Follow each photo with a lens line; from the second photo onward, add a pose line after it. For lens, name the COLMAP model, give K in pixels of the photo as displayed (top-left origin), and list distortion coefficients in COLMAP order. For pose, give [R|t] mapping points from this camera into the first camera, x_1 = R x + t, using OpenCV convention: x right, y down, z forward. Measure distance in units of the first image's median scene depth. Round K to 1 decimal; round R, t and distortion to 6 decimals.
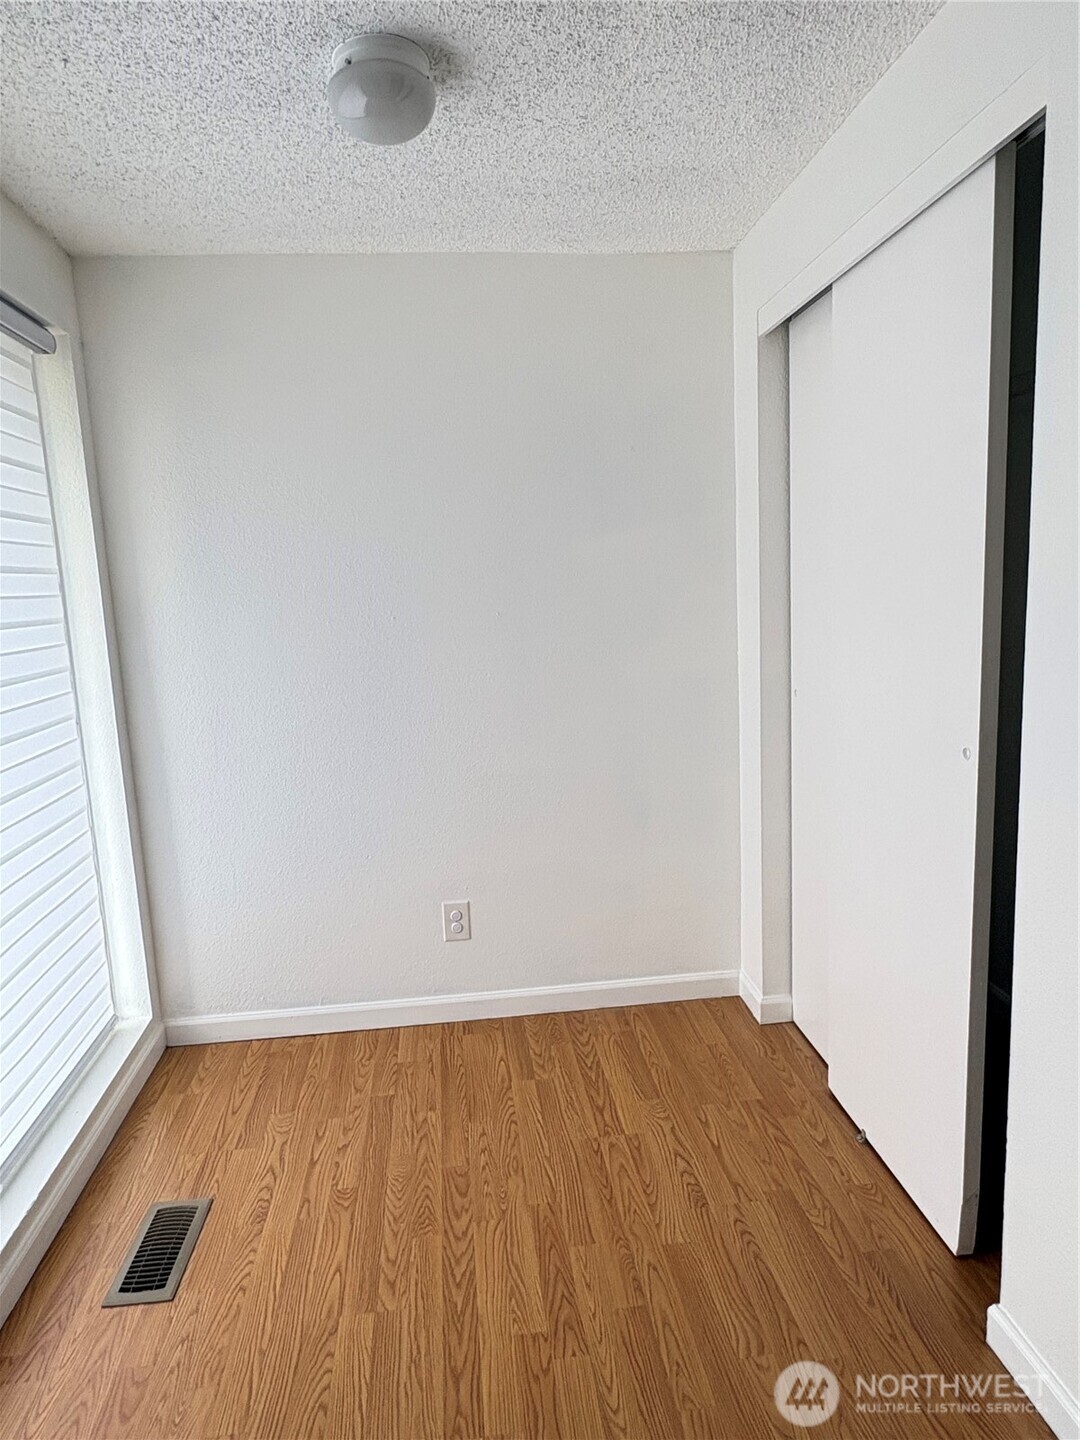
lens RADIAL K [[875.0, 0, 540.0], [0, 875.0, 720.0], [0, 0, 1]] dist [0.003825, 0.000460]
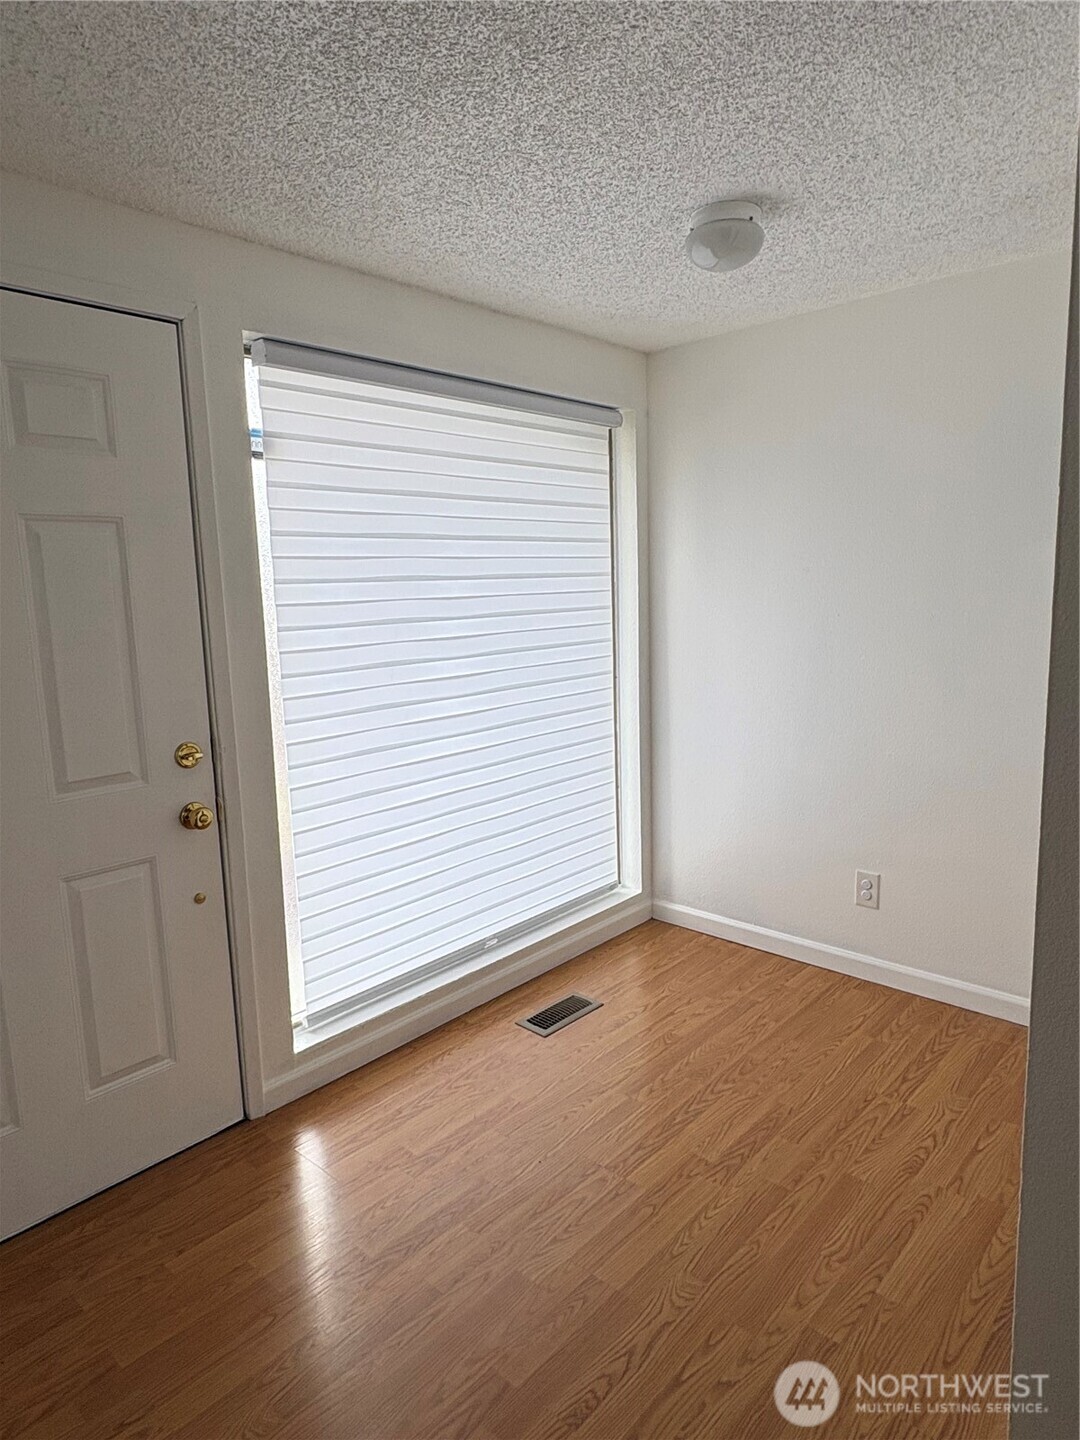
lens RADIAL K [[875.0, 0, 540.0], [0, 875.0, 720.0], [0, 0, 1]] dist [0.003825, 0.000460]
pose [[0.660746, 0.137930, -0.737828, 0.568119], [-0.115477, 0.989949, 0.081649, -0.035577], [0.741674, 0.031253, 0.670033, -0.082341]]
